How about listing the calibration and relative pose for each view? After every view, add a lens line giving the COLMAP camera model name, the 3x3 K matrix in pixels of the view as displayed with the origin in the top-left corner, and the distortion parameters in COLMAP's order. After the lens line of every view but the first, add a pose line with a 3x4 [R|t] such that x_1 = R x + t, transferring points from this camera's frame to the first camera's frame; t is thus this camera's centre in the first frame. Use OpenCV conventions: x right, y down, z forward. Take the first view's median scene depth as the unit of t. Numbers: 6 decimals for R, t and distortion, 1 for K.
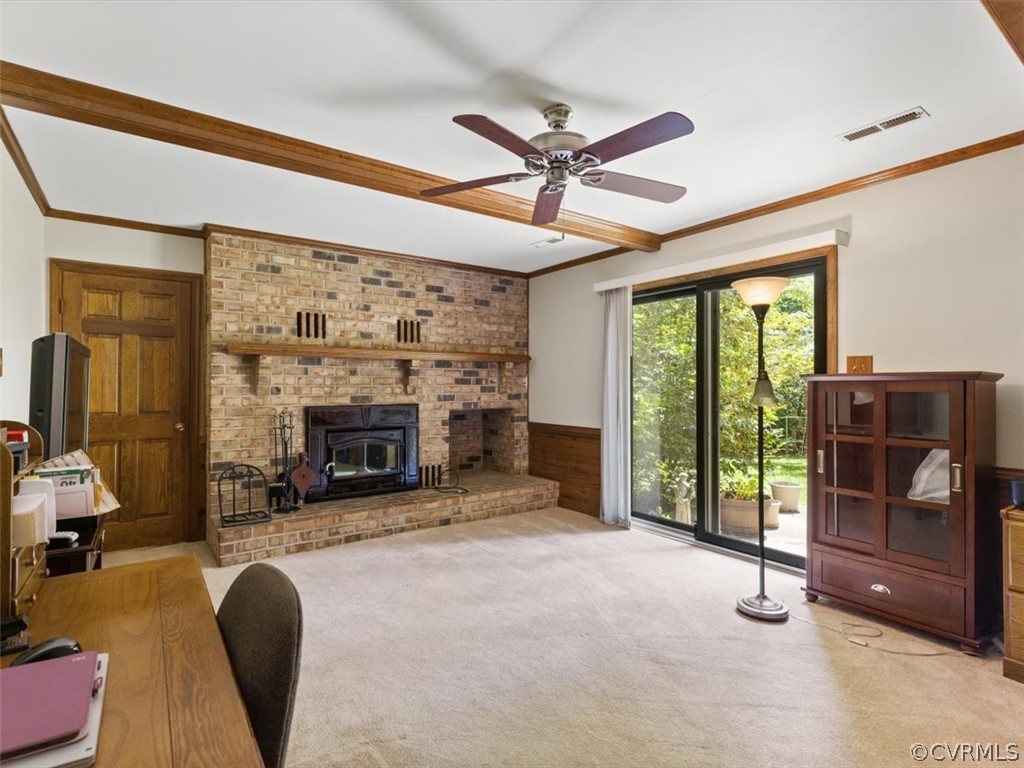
lens RADIAL K [[513.7, 0, 512.0], [0, 513.7, 384.0], [0, 0, 1]] dist [0.031320, -0.017794]
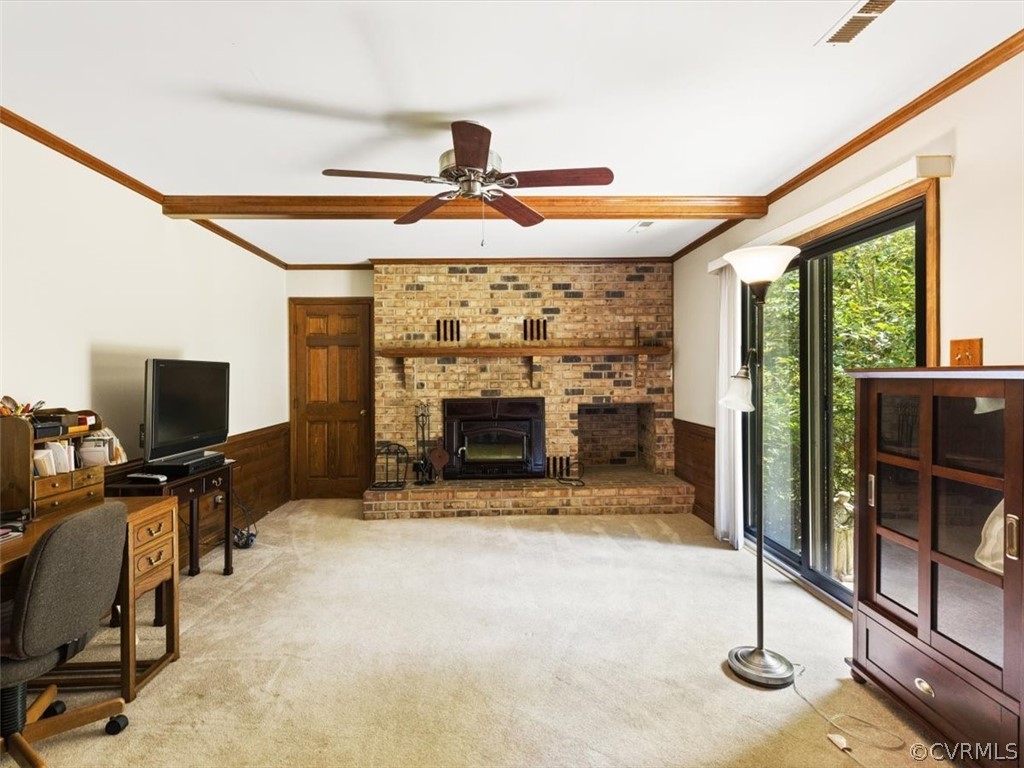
lens RADIAL K [[513.7, 0, 512.0], [0, 513.7, 384.0], [0, 0, 1]] dist [0.031320, -0.017794]
pose [[0.836296, 0.000015, -0.548279, 0.366644], [0.011868, 0.999765, 0.018130, -0.010074], [0.548150, -0.021669, 0.836099, 0.086638]]
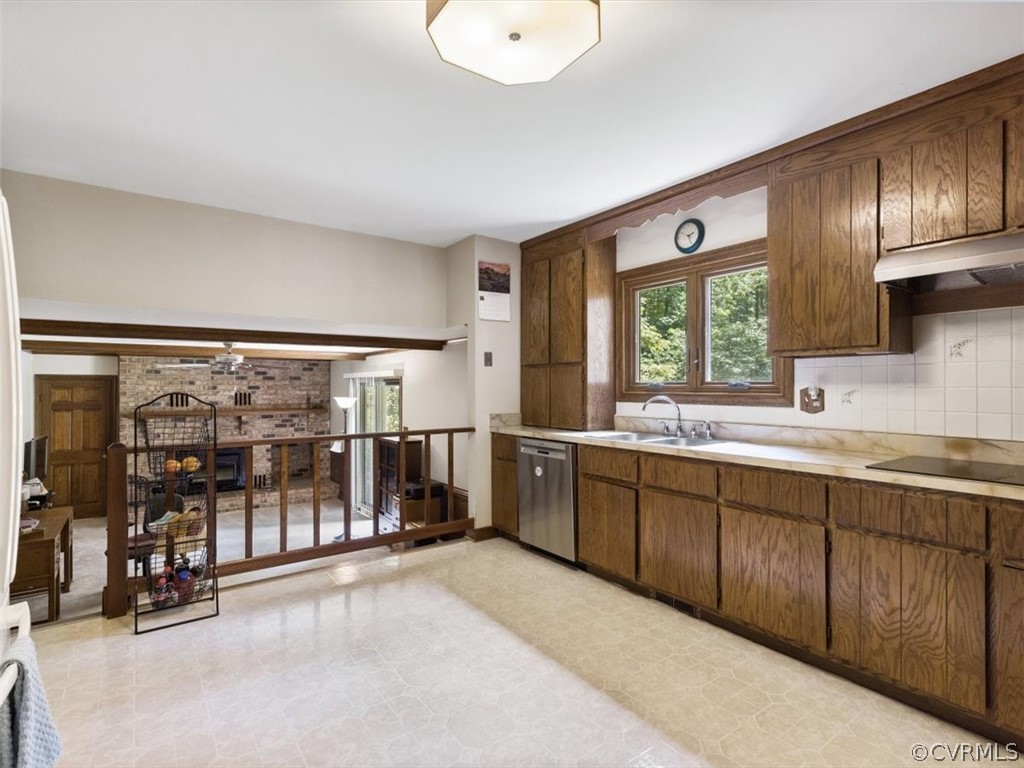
lens RADIAL K [[513.7, 0, 512.0], [0, 513.7, 384.0], [0, 0, 1]] dist [0.031320, -0.017794]
pose [[0.999993, -0.002989, 0.002380, 0.759090], [0.002997, 0.999990, -0.003185, -0.154312], [-0.002370, 0.003193, 0.999992, -0.814219]]
